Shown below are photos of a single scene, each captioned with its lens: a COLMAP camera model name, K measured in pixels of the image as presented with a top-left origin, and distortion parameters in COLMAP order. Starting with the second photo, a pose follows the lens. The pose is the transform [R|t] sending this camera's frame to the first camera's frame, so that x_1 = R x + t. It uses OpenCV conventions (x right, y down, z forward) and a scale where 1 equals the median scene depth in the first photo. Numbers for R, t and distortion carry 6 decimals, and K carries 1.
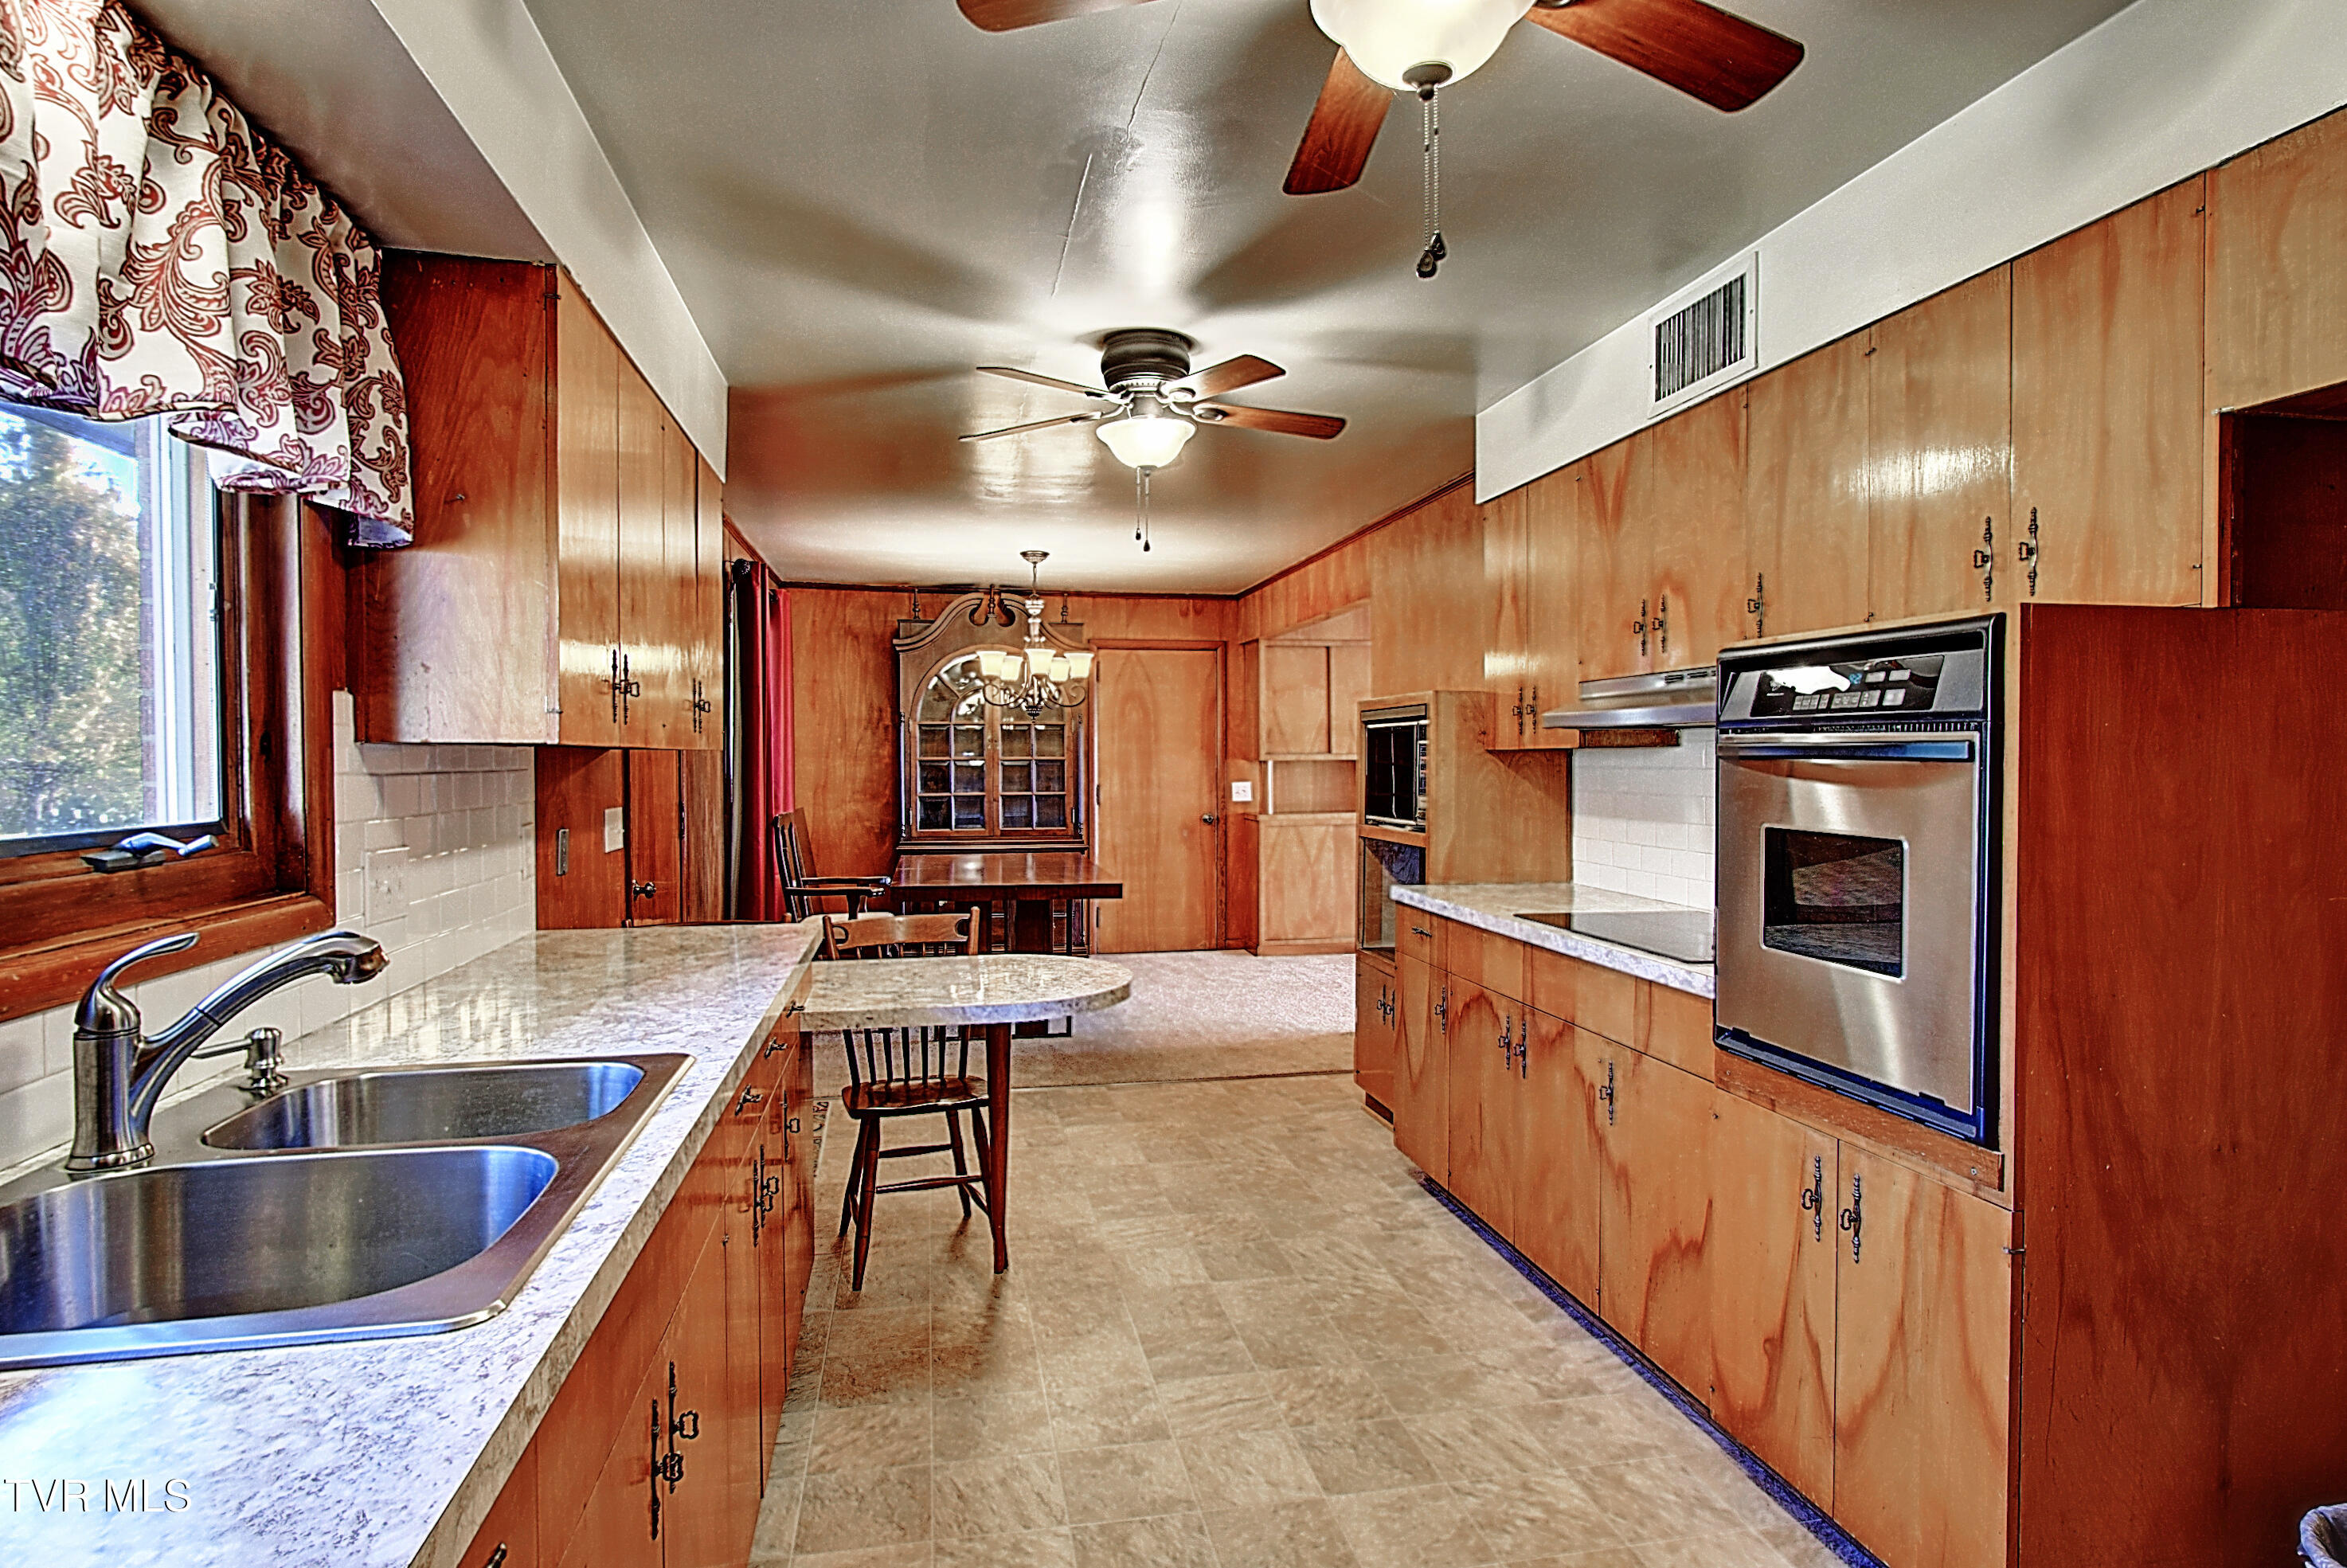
lens RADIAL K [[1234.5, 0, 1166.7], [0, 1234.5, 785.1], [0, 0, 1]] dist [-0.001178, -0.000066]
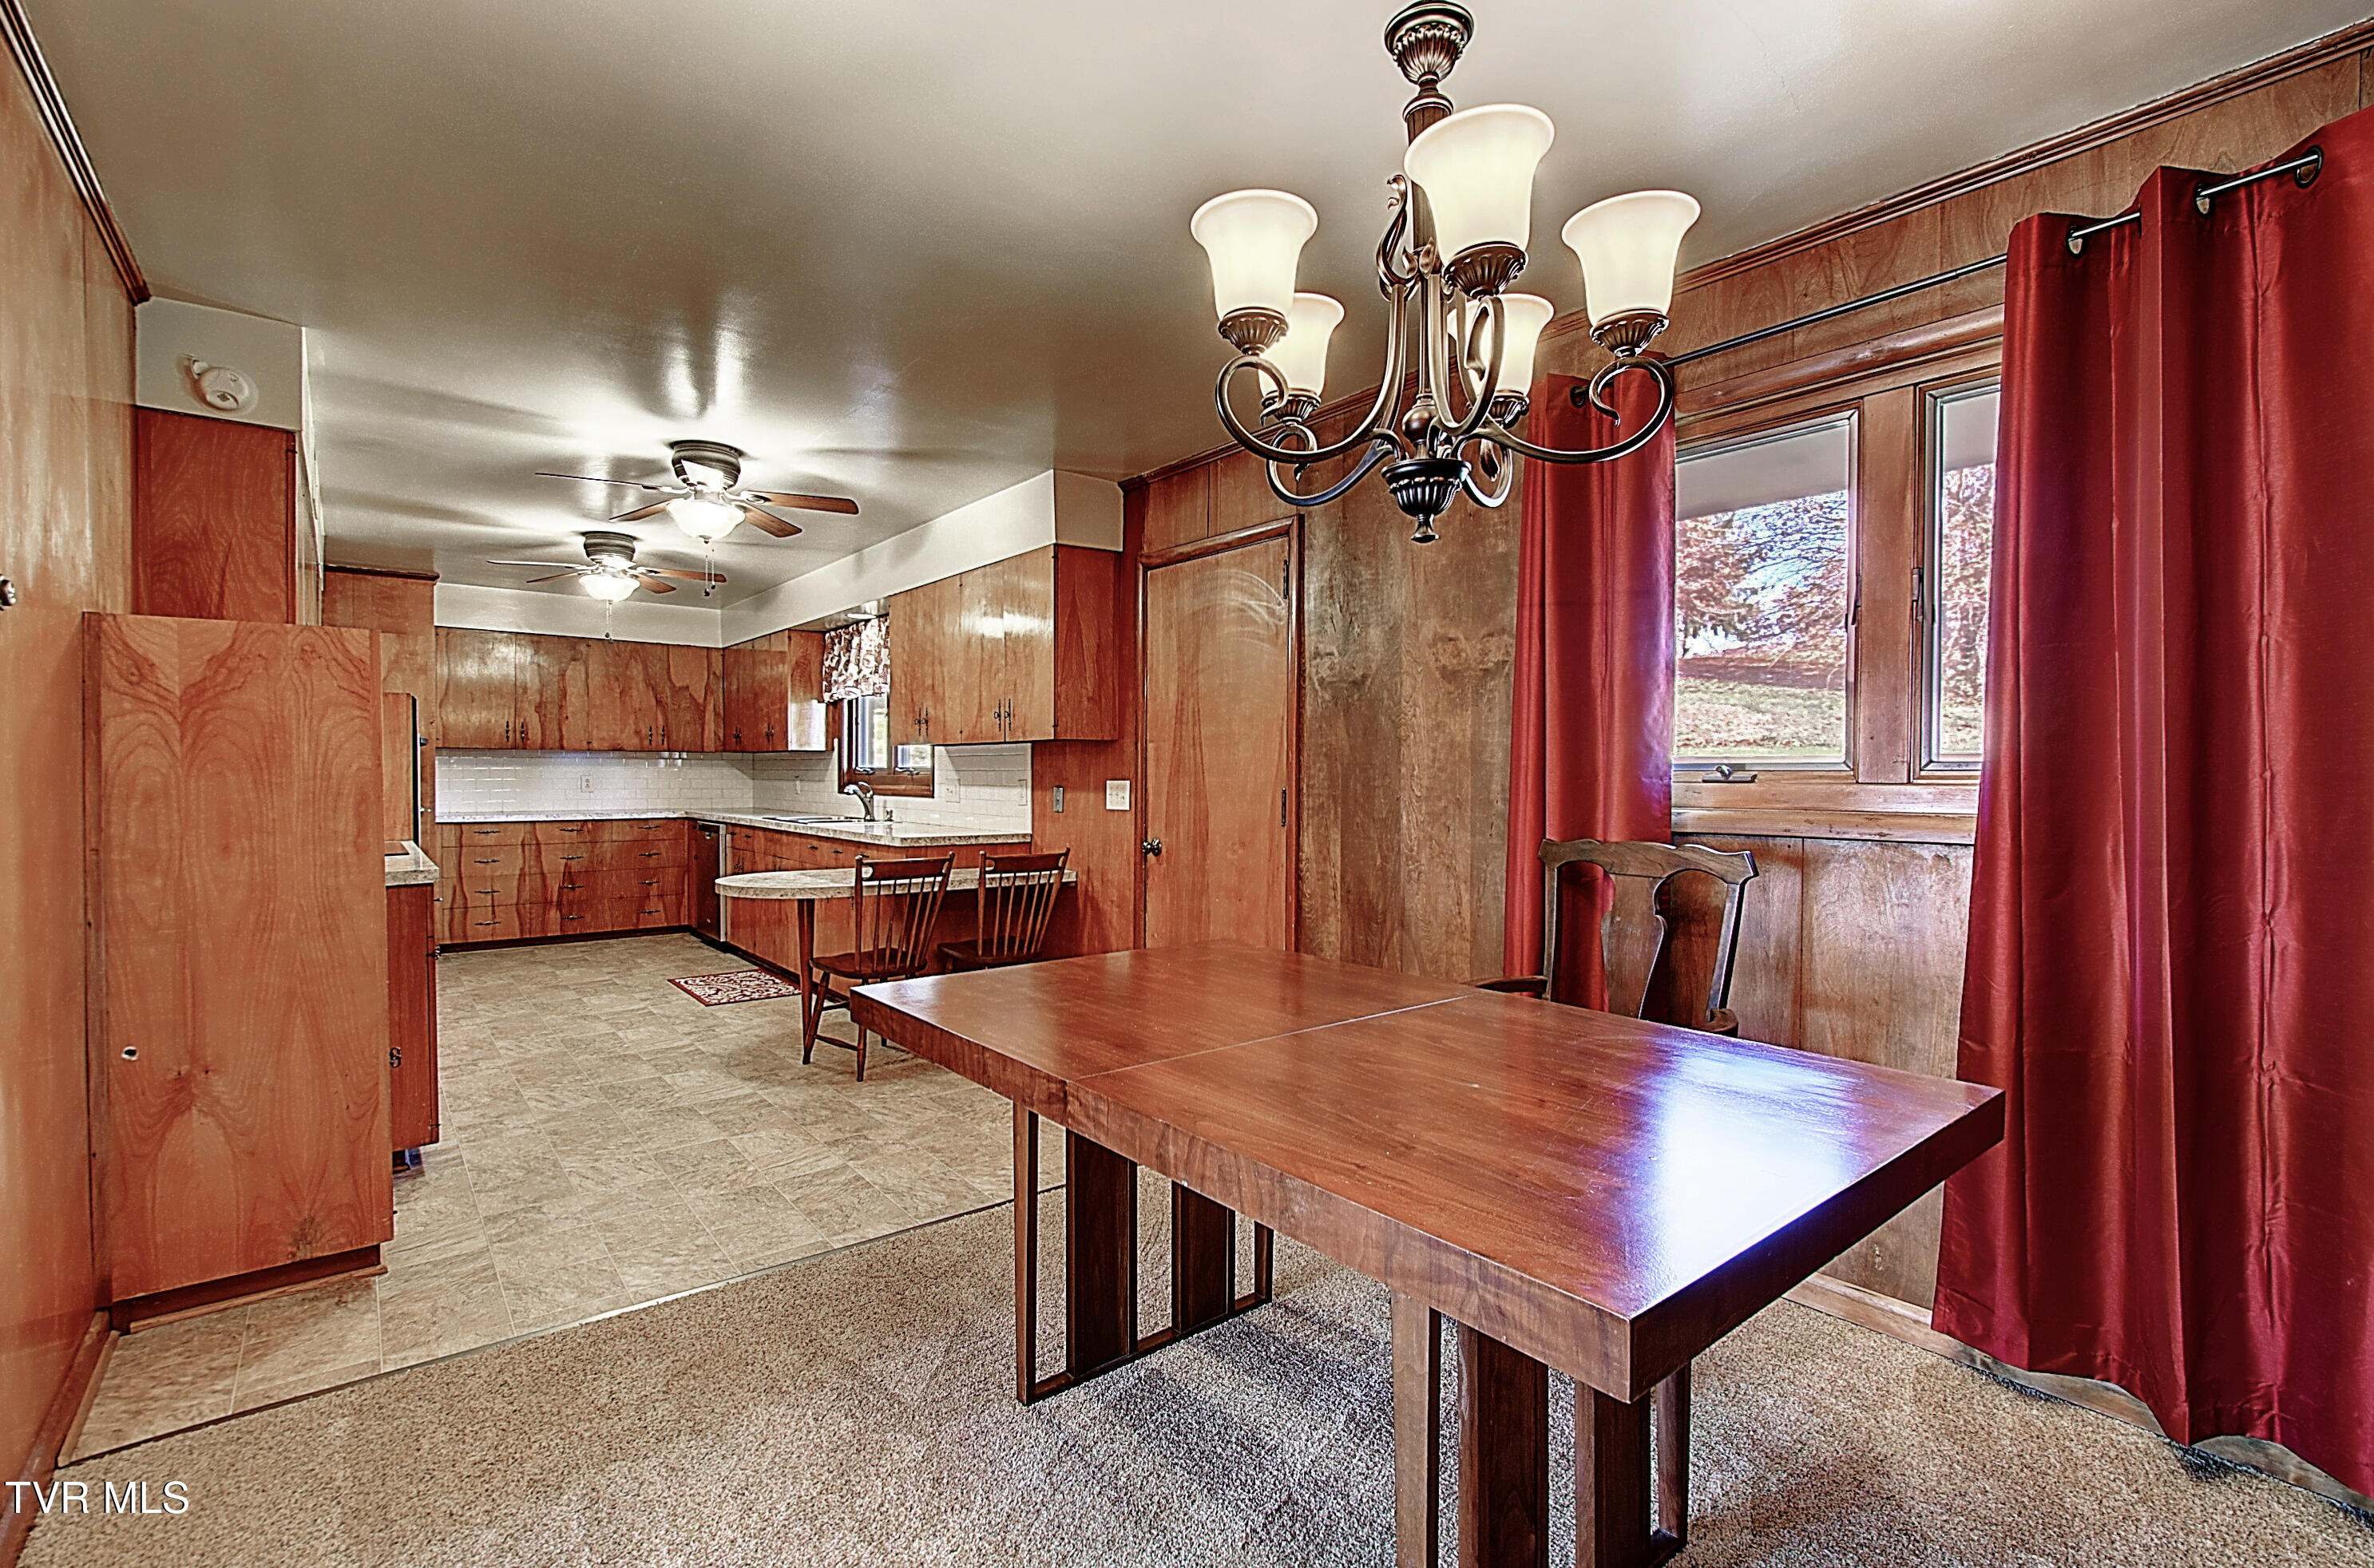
lens RADIAL K [[1078.6, 0, 1204.2], [0, 1078.6, 797.7], [0, 0, 1]] dist [0.000879, -0.001083]
pose [[-0.883449, 0.006182, -0.468487, 0.068382], [-0.015757, 0.998955, 0.042895, -0.021816], [0.468263, 0.045277, -0.882429, 2.594358]]
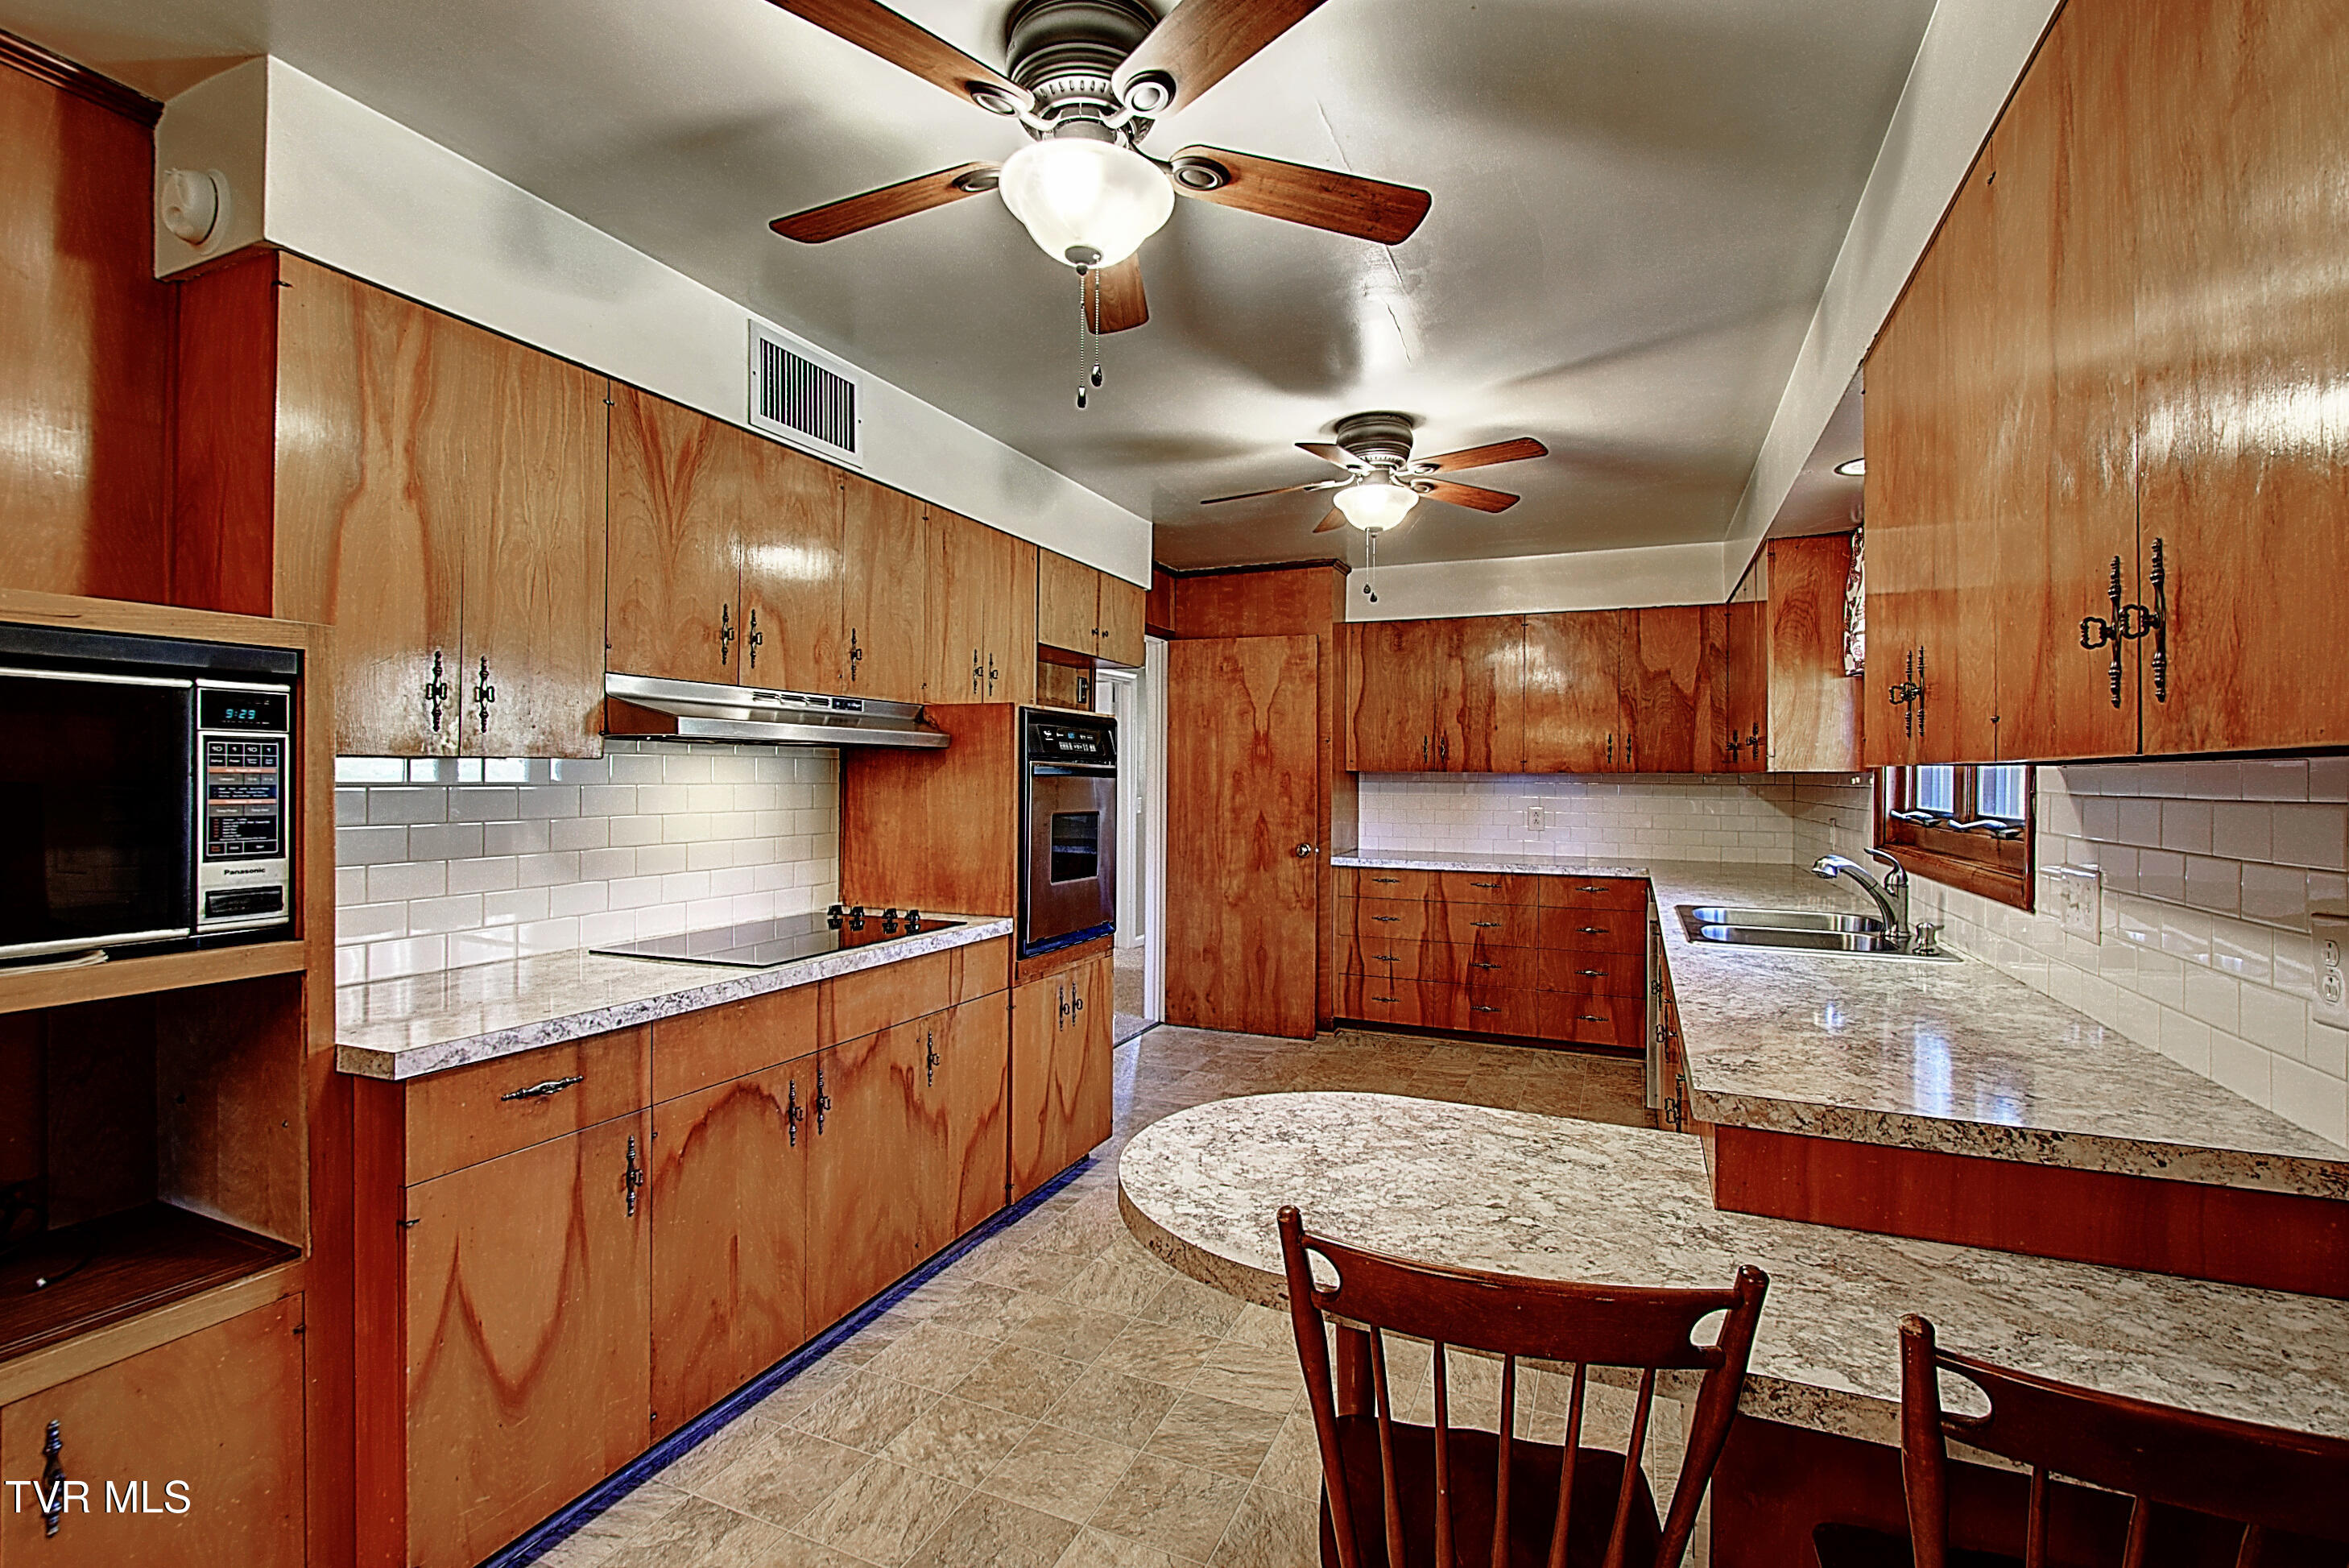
lens RADIAL K [[1067.4, 0, 1150.4], [0, 1067.4, 778.6], [0, 0, 1]] dist [0.000879, -0.001083]
pose [[-0.817143, -0.005765, 0.576407, -0.350622], [0.007661, 0.999753, 0.020859, -0.033351], [-0.576384, 0.021461, -0.816897, 1.506391]]
